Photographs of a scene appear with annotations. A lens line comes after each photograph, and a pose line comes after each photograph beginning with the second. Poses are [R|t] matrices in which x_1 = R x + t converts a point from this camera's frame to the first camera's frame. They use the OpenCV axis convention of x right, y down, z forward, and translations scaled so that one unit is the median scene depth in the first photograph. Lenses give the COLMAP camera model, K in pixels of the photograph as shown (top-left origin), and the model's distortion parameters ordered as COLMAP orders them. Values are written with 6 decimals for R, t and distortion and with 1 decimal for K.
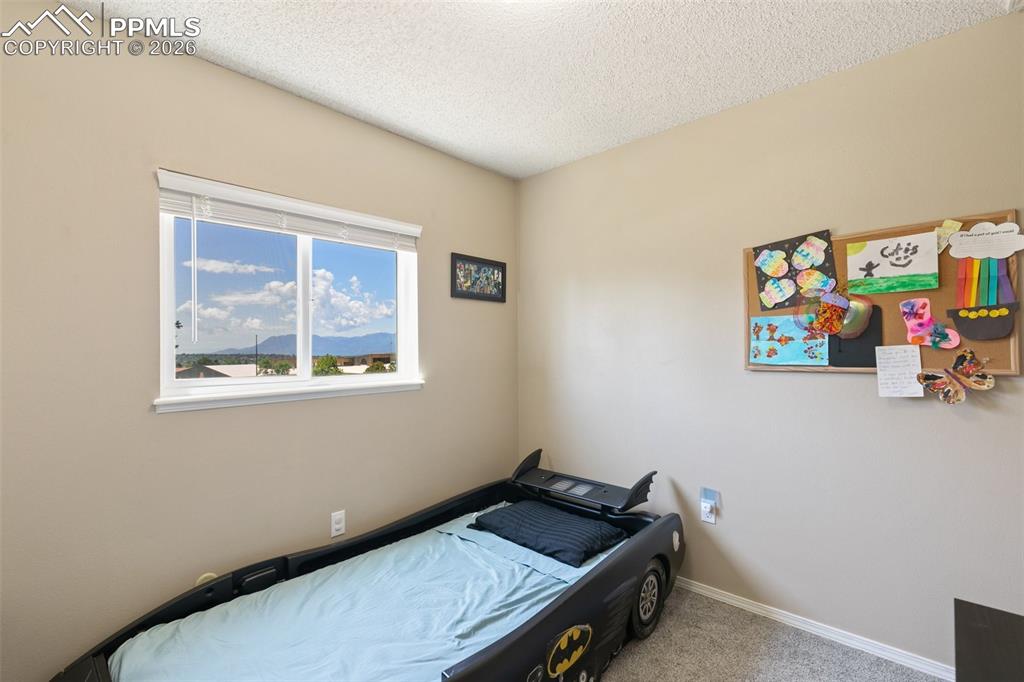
lens RADIAL K [[462.1, 0, 517.0], [0, 462.1, 341.4], [0, 0, 1]] dist [0.006919, -0.000613]
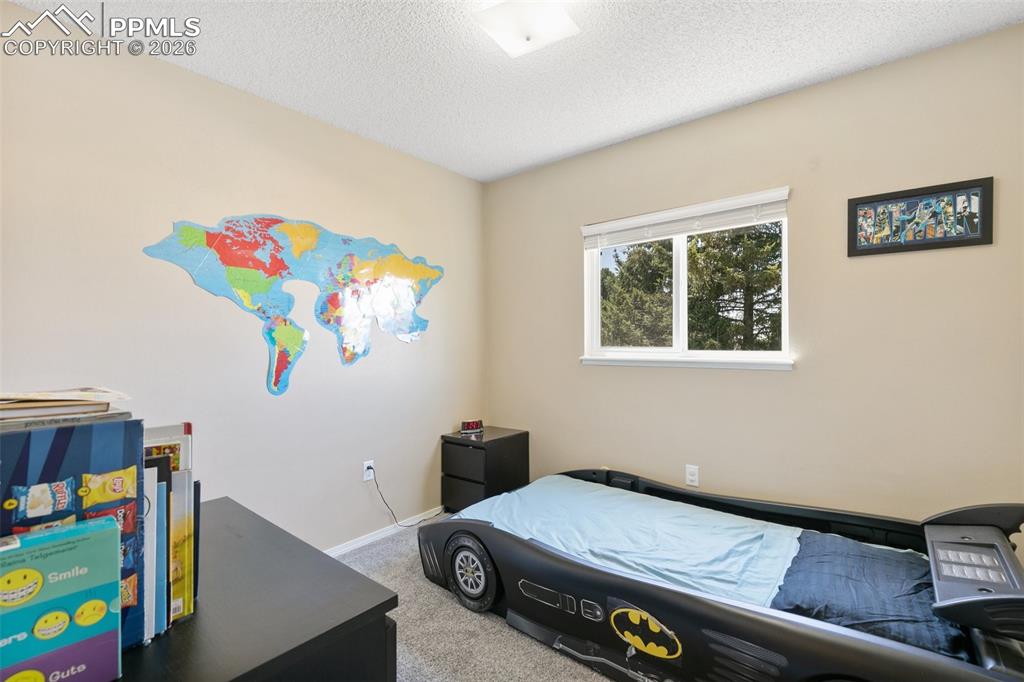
lens RADIAL K [[462.1, 0, 517.0], [0, 462.1, 341.4], [0, 0, 1]] dist [0.006919, -0.000613]
pose [[0.057826, 0.010303, -0.998274, 0.648663], [0.020318, 0.999727, 0.011495, 0.026767], [0.998120, -0.020948, 0.057601, 0.427350]]
